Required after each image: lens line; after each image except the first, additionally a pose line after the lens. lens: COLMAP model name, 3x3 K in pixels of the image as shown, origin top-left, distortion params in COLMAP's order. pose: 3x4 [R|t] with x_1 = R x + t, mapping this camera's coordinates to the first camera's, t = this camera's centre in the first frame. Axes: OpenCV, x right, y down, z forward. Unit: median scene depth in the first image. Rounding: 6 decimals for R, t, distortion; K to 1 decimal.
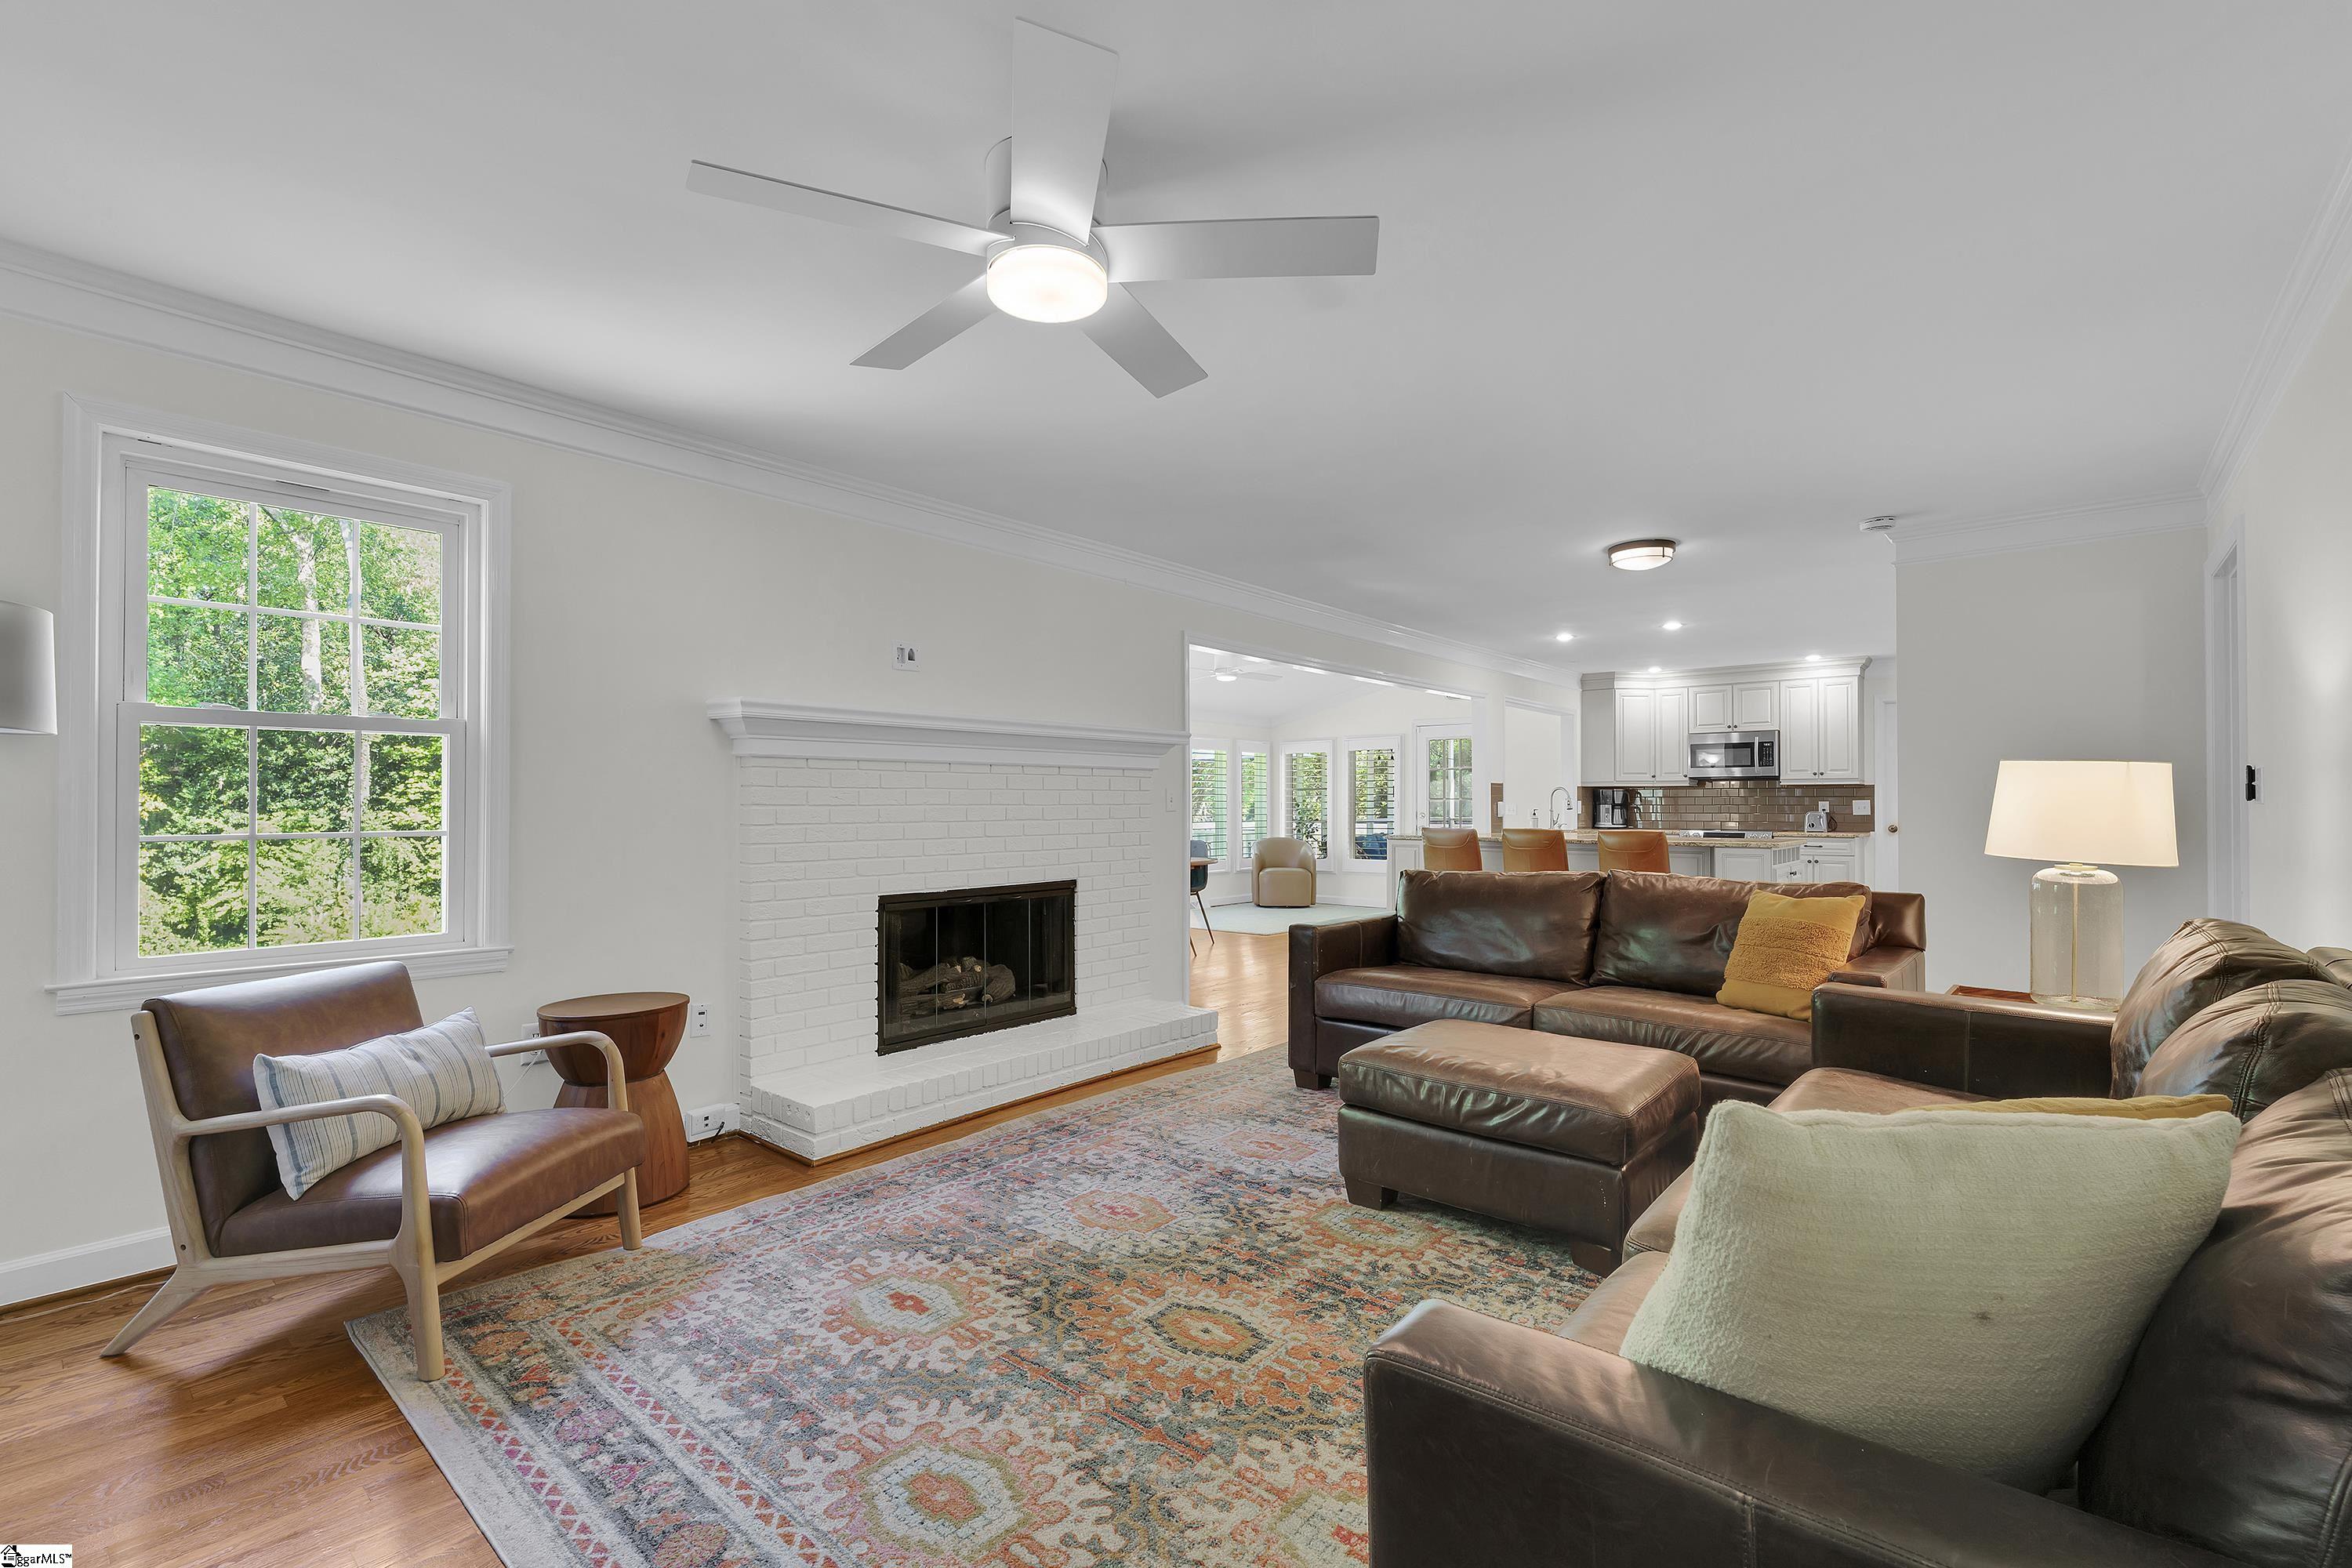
lens RADIAL K [[1018.4, 0, 1184.3], [0, 1018.4, 791.6], [0, 0, 1]] dist [0.000115, 0.000102]
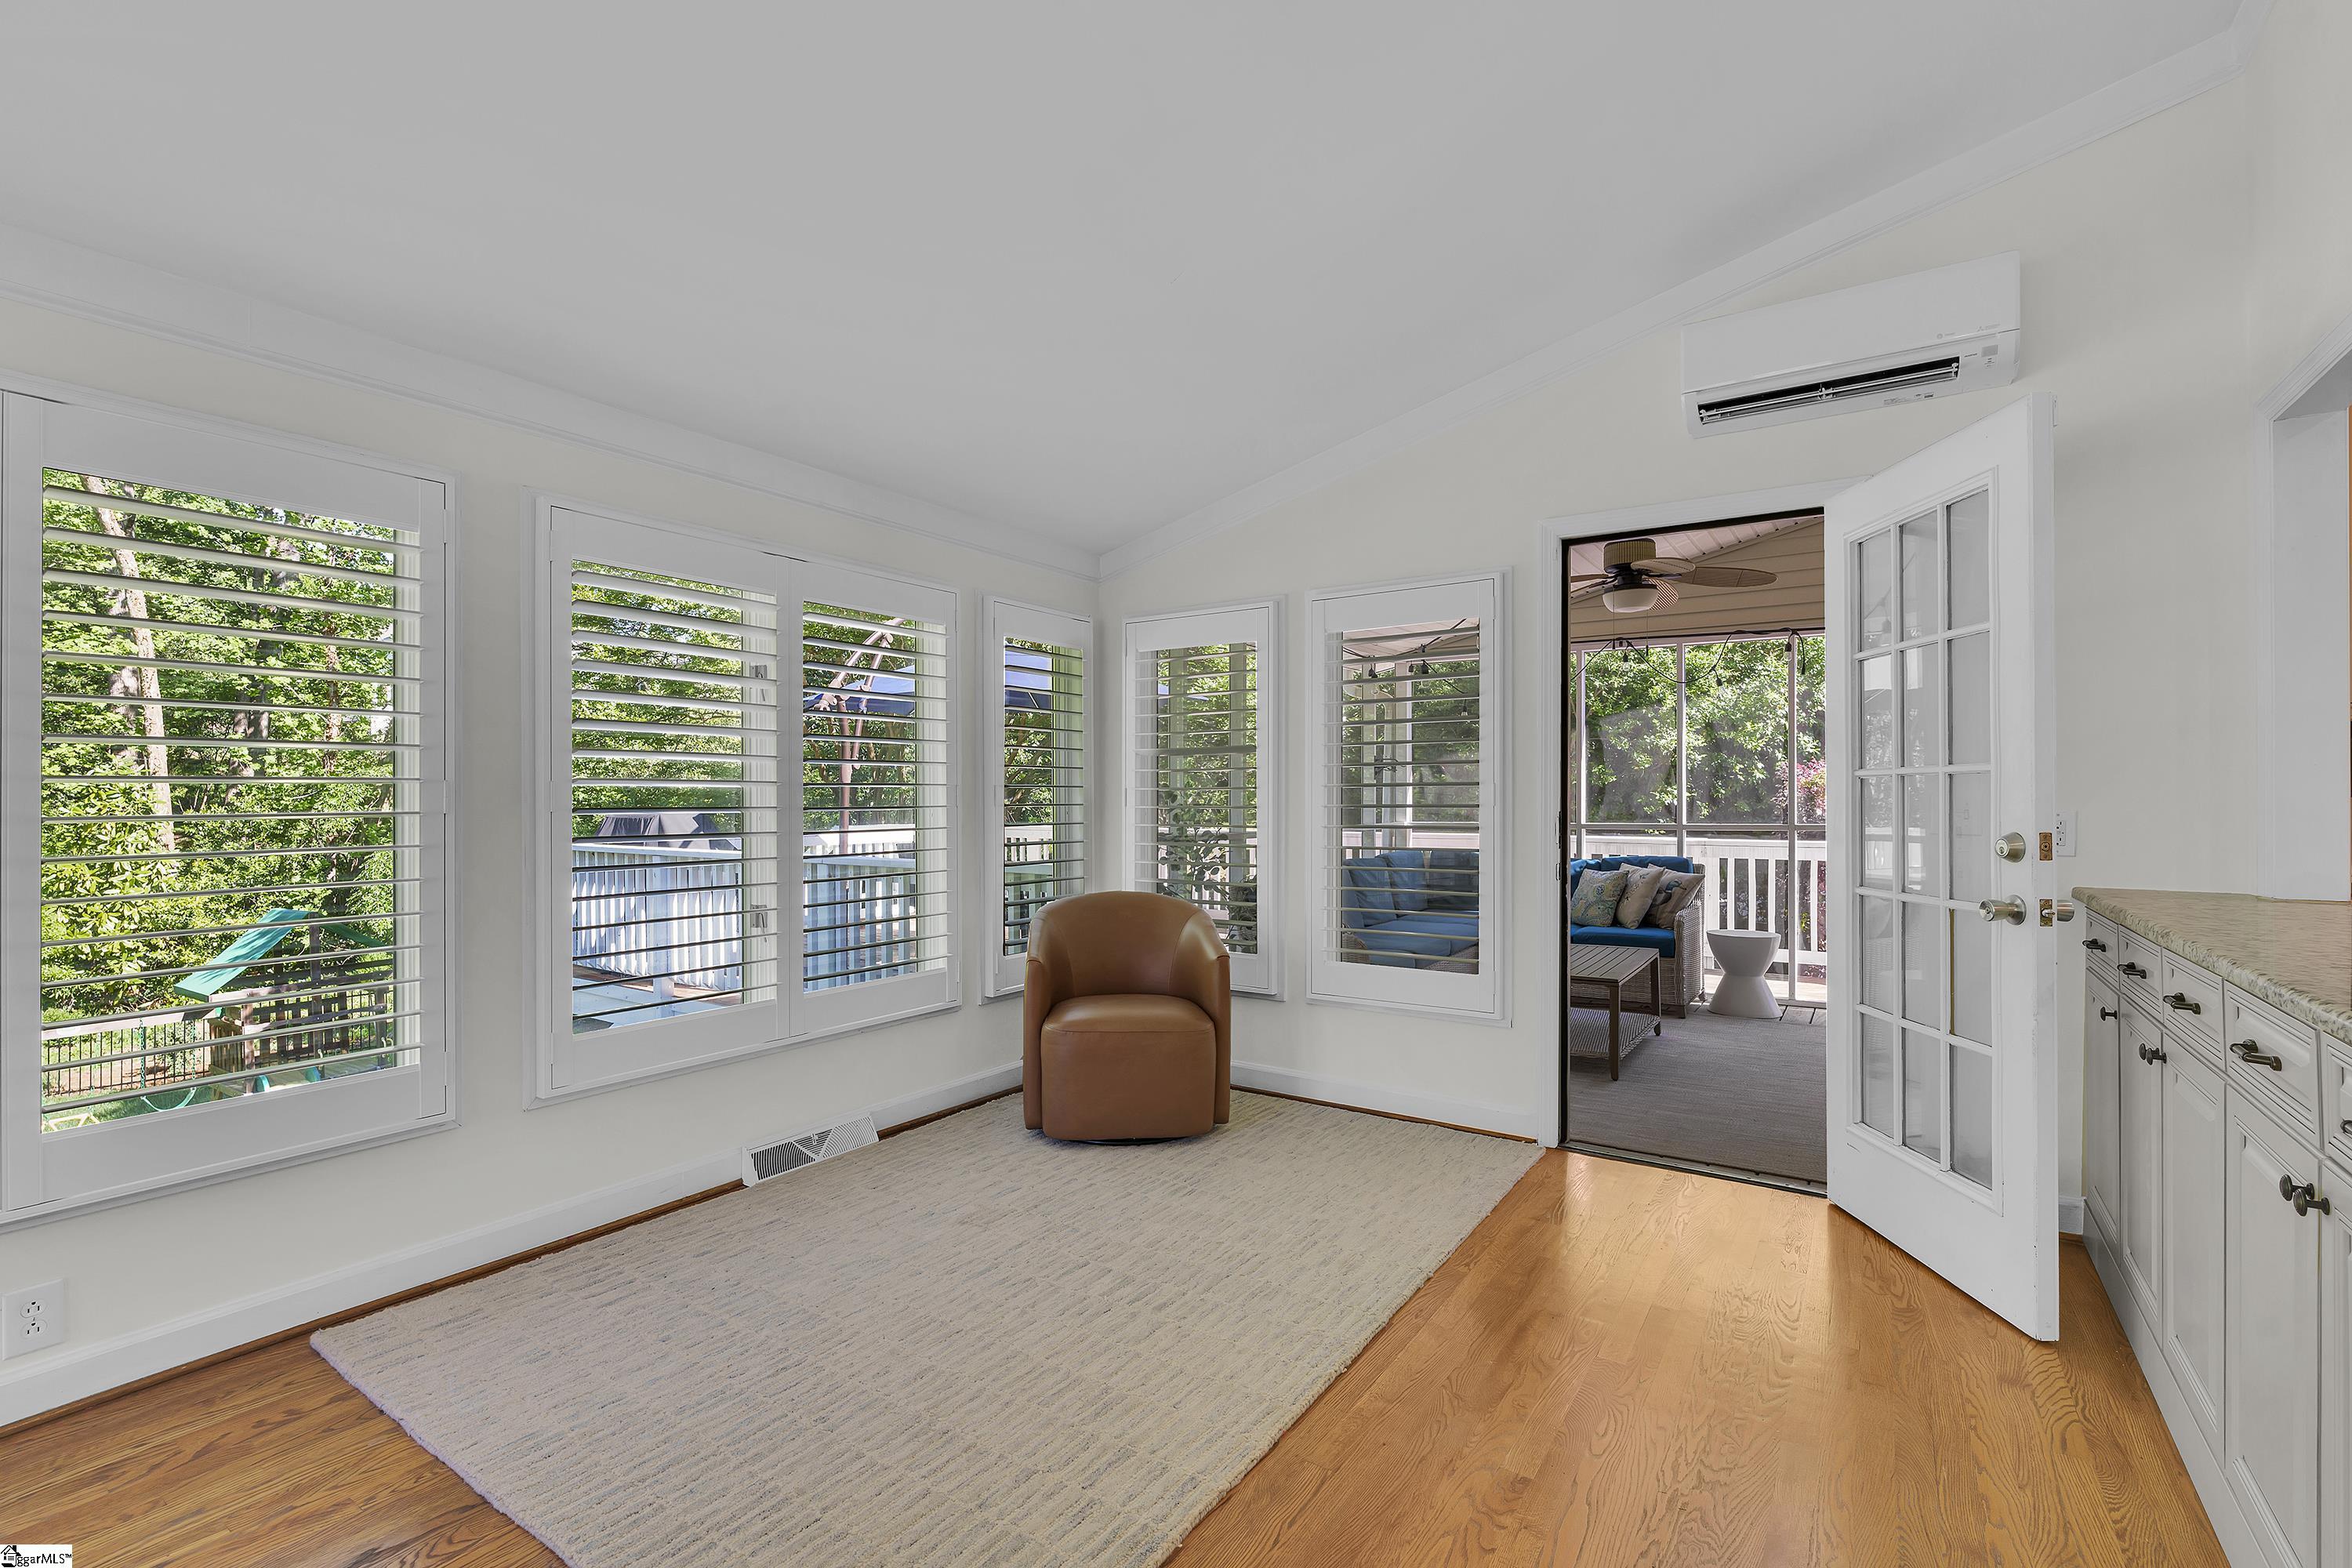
lens RADIAL K [[1034.2, 0, 1172.2], [0, 1034.2, 786.8], [0, 0, 1]] dist [-0.000623, 0.000318]
pose [[0.993847, 0.000441, 0.110760, 0.089925], [-0.000844, 0.999993, 0.003596, 0.011535], [-0.110758, -0.003668, 0.993841, 0.812500]]
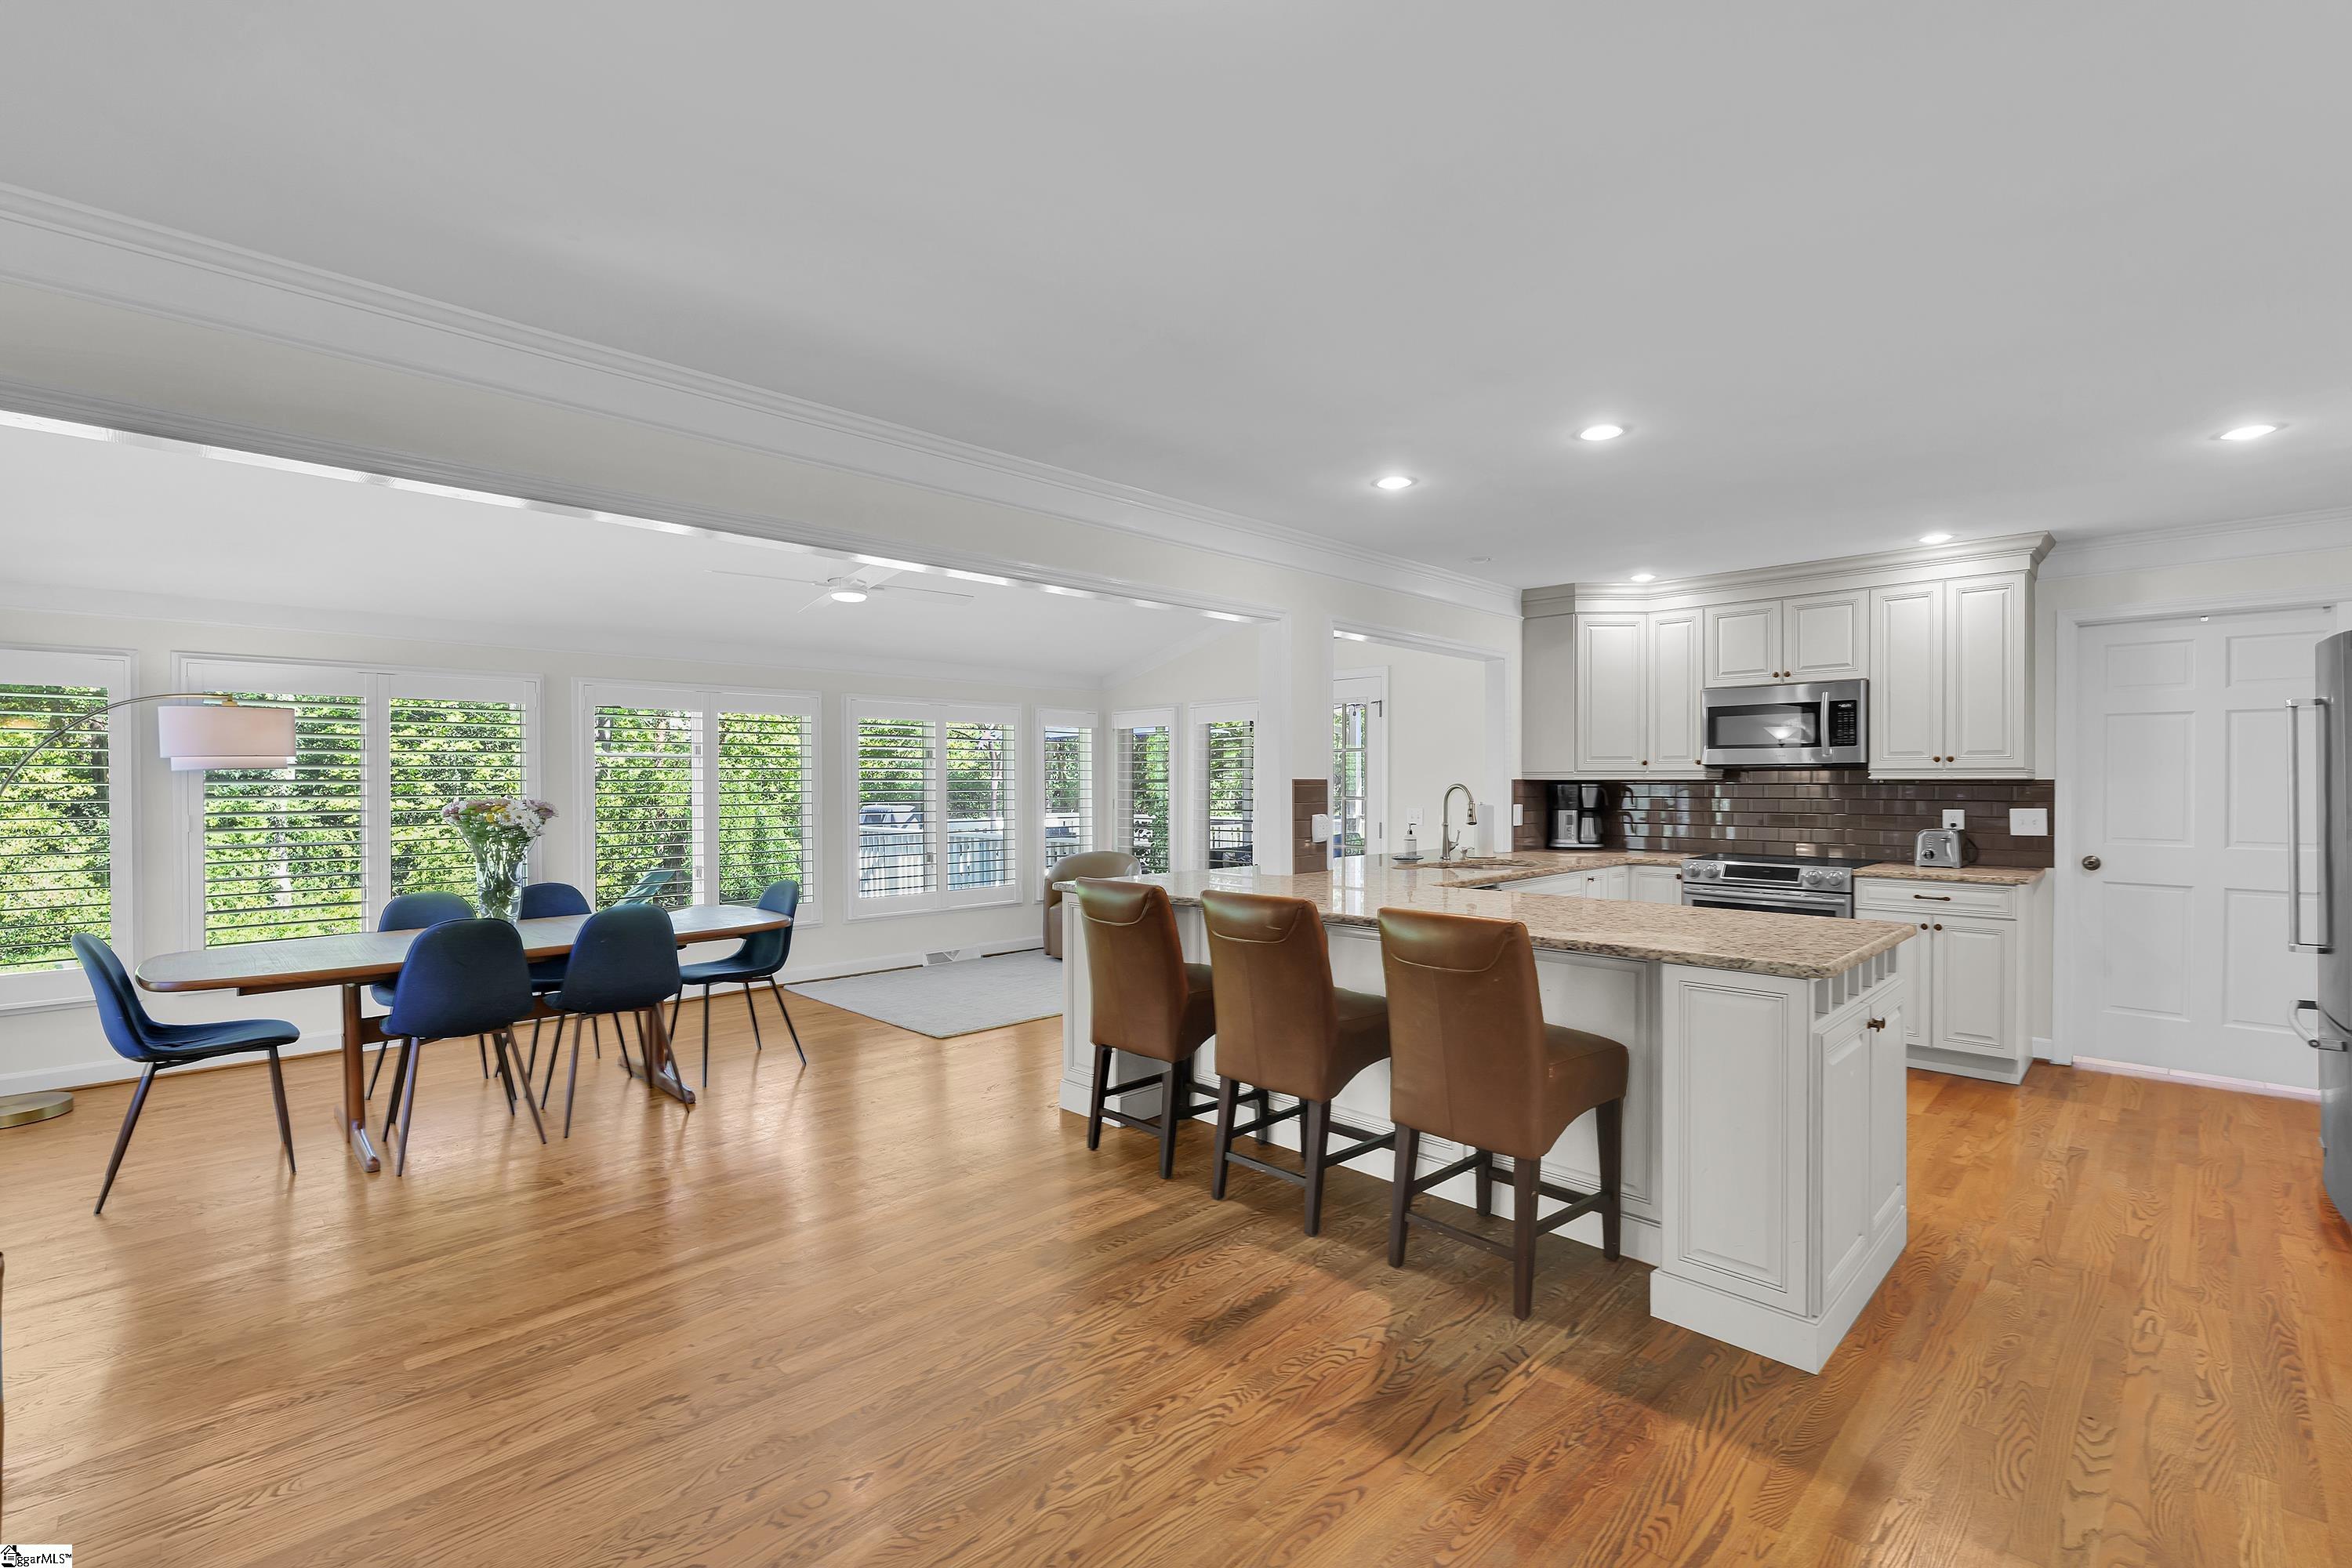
lens RADIAL K [[1034.2, 0, 1172.2], [0, 1034.2, 786.8], [0, 0, 1]] dist [-0.000623, 0.000318]
pose [[0.996627, -0.000123, -0.082064, 0.241407], [0.001423, 0.999874, 0.015788, -0.011195], [0.082052, -0.015851, 0.996502, 0.389805]]
